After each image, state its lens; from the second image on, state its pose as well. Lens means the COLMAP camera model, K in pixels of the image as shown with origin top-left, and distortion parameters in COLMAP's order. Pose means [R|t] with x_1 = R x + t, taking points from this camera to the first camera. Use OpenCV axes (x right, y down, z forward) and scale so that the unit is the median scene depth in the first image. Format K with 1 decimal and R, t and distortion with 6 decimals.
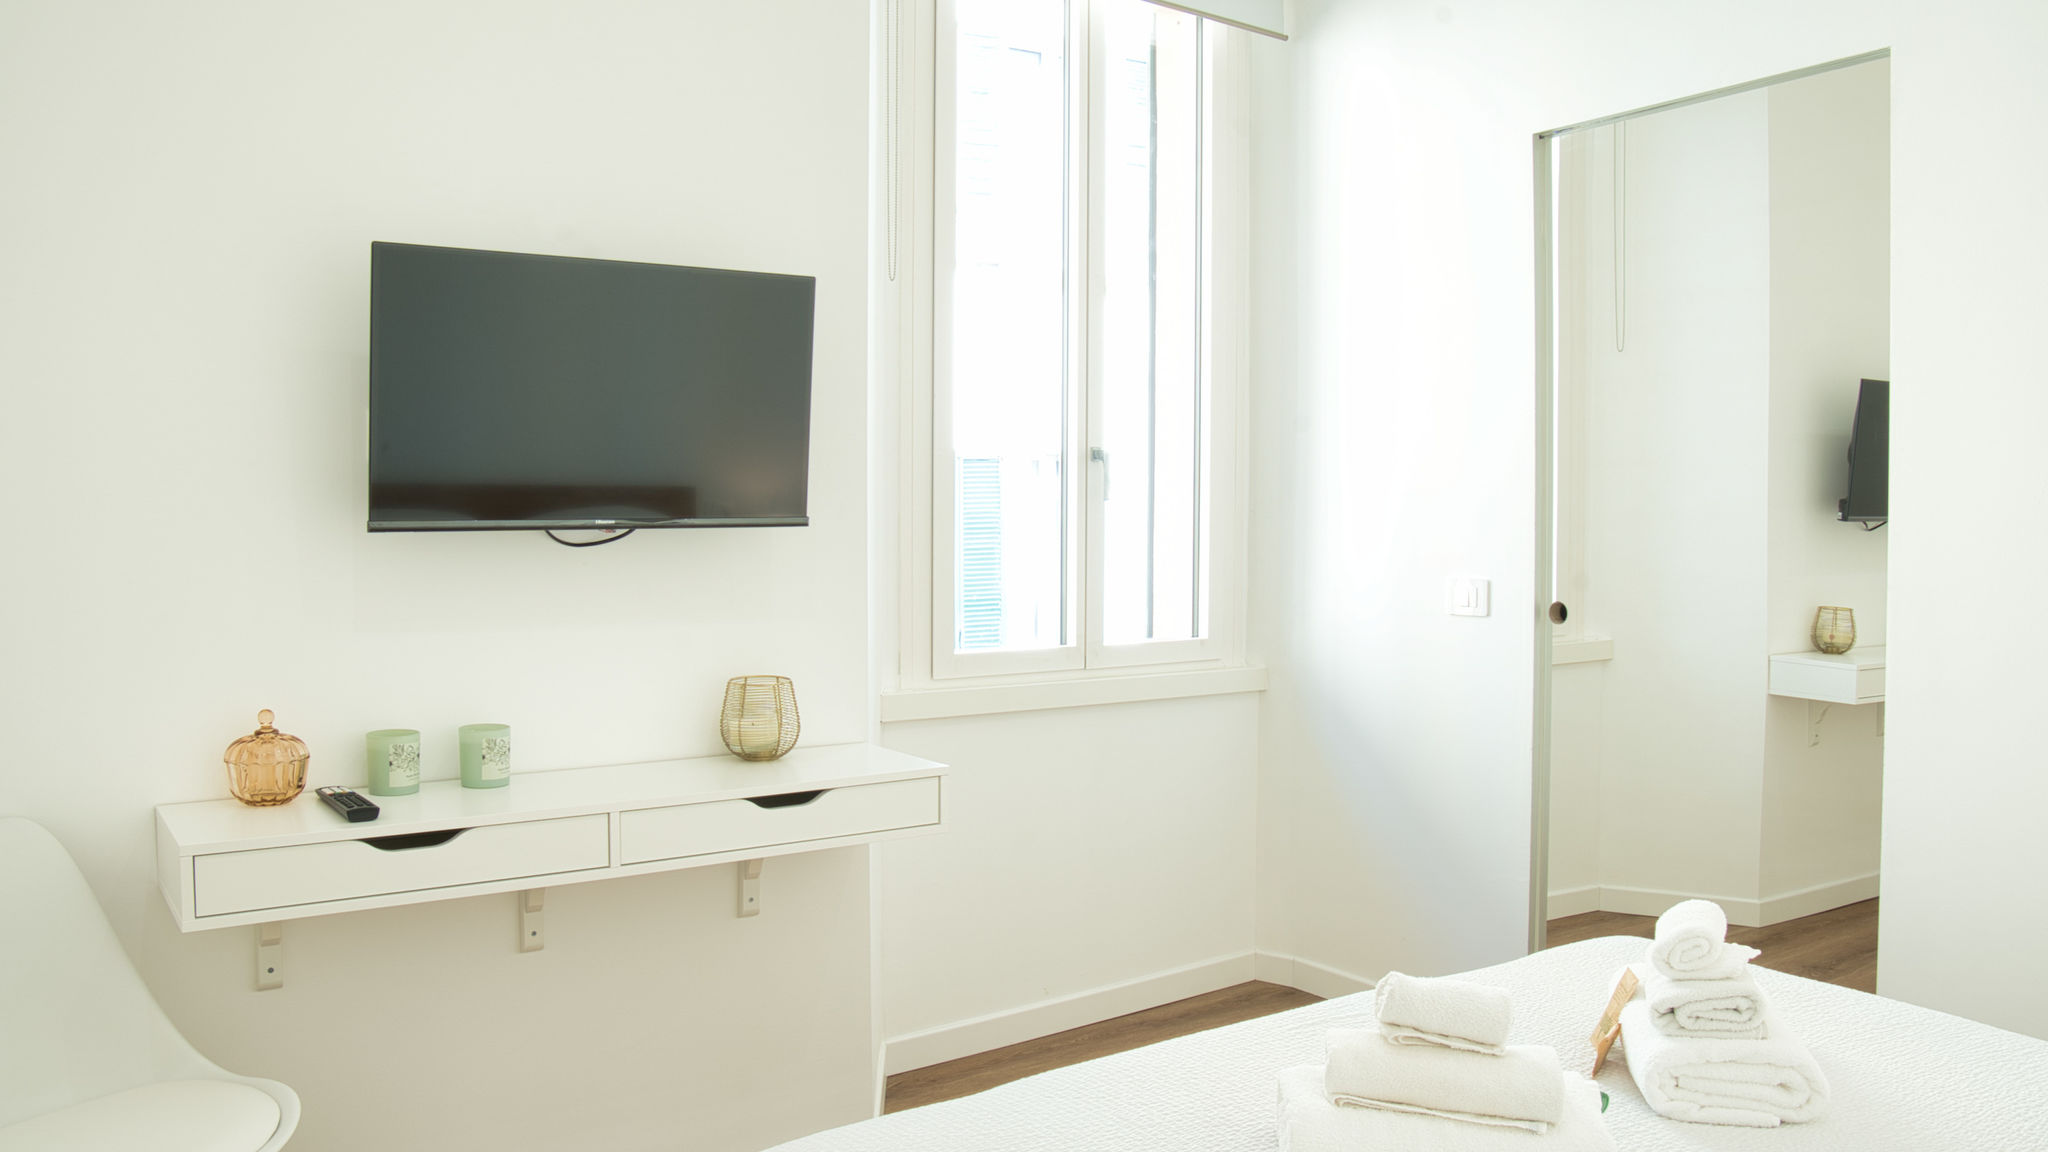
lens RADIAL K [[1509.5, 0, 1039.0], [0, 1509.5, 579.4], [0, 0, 1]] dist [-0.125510, 0.076452]
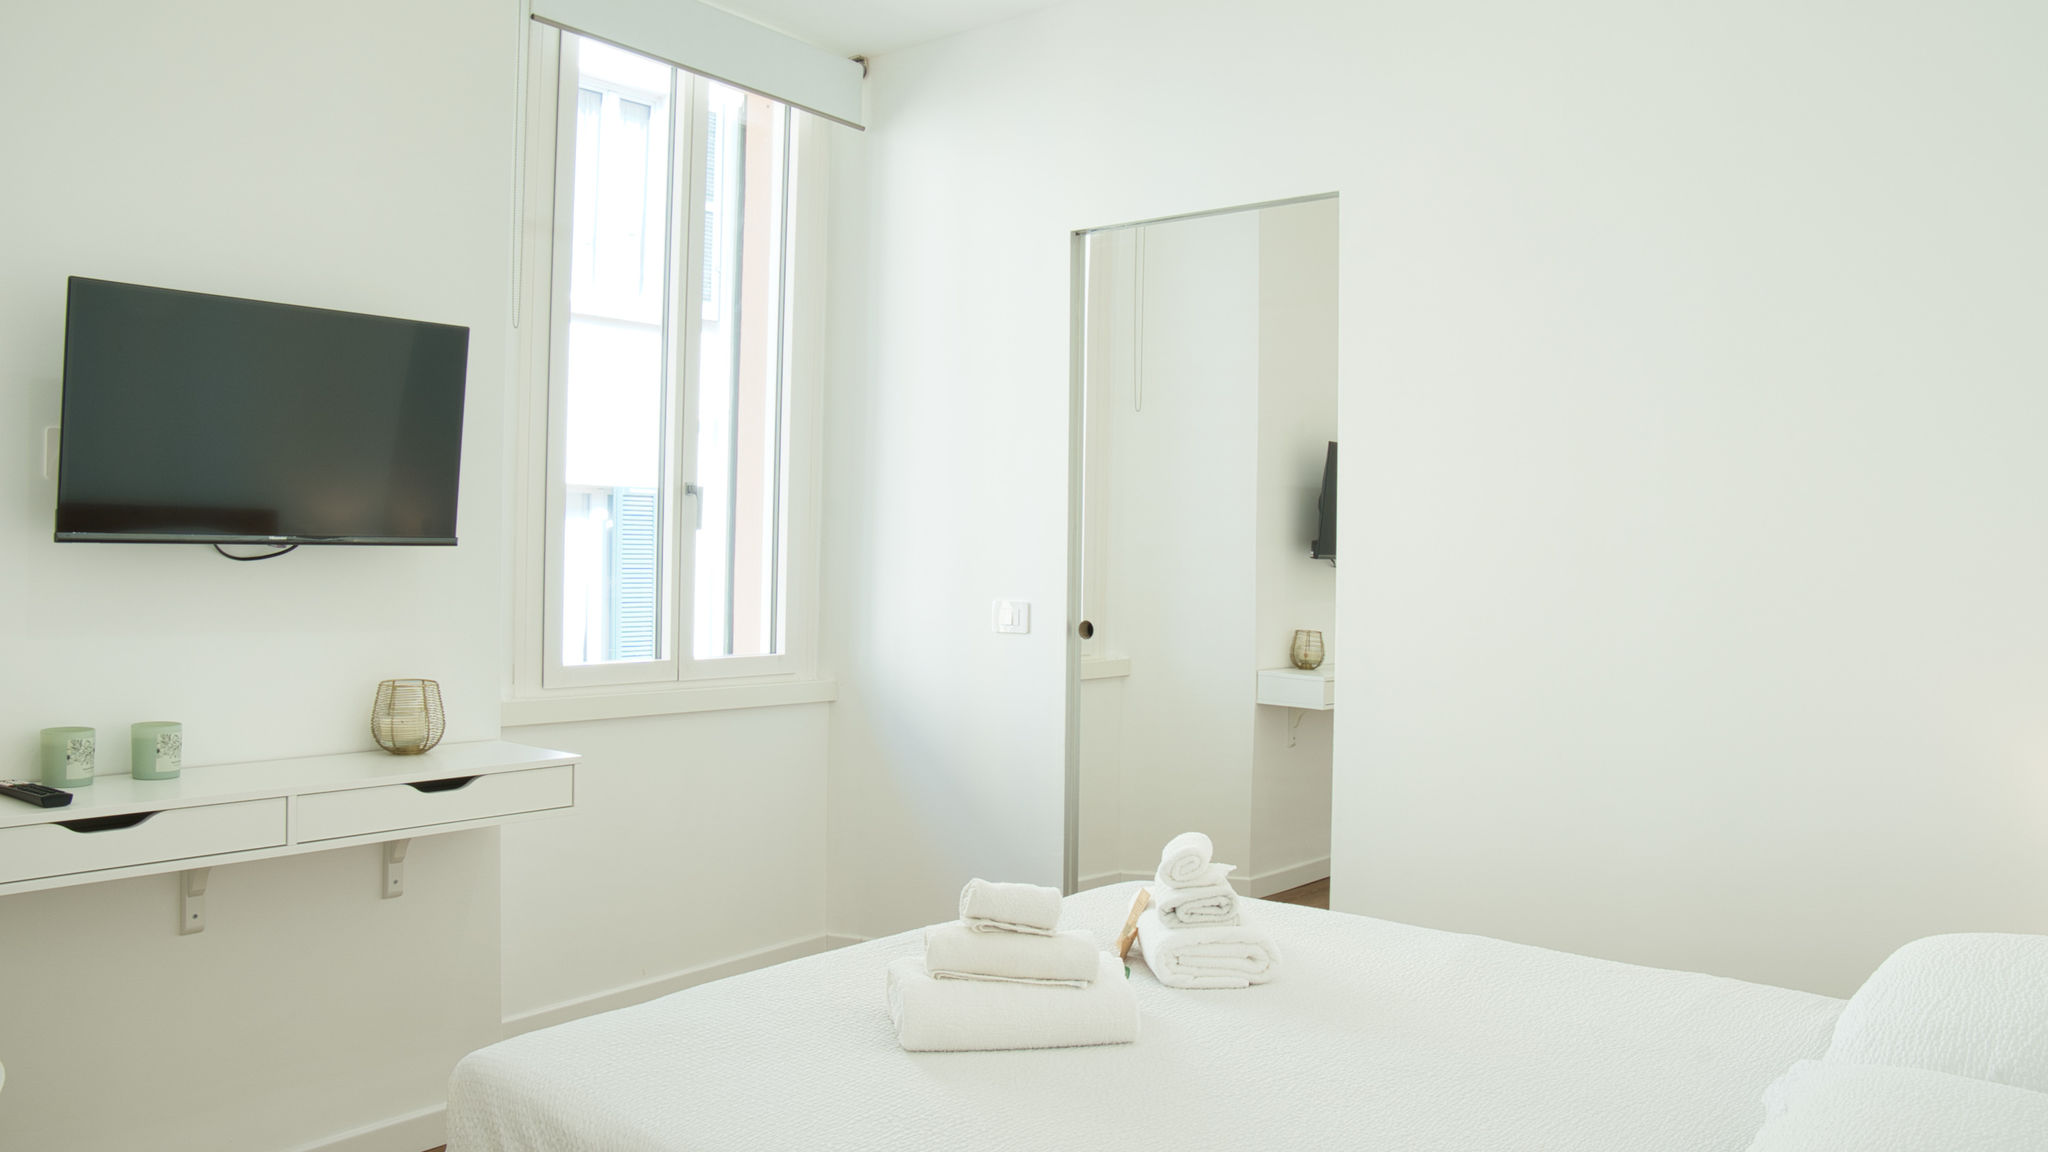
lens RADIAL K [[1509.5, 0, 1002.7], [0, 1509.5, 581.0], [0, 0, 1]] dist [-0.125510, 0.076452]
pose [[0.959665, 0.011126, 0.280926, -0.071999], [-0.004487, 0.999696, -0.024264, 0.016141], [-0.281110, 0.022025, 0.959423, -0.186138]]
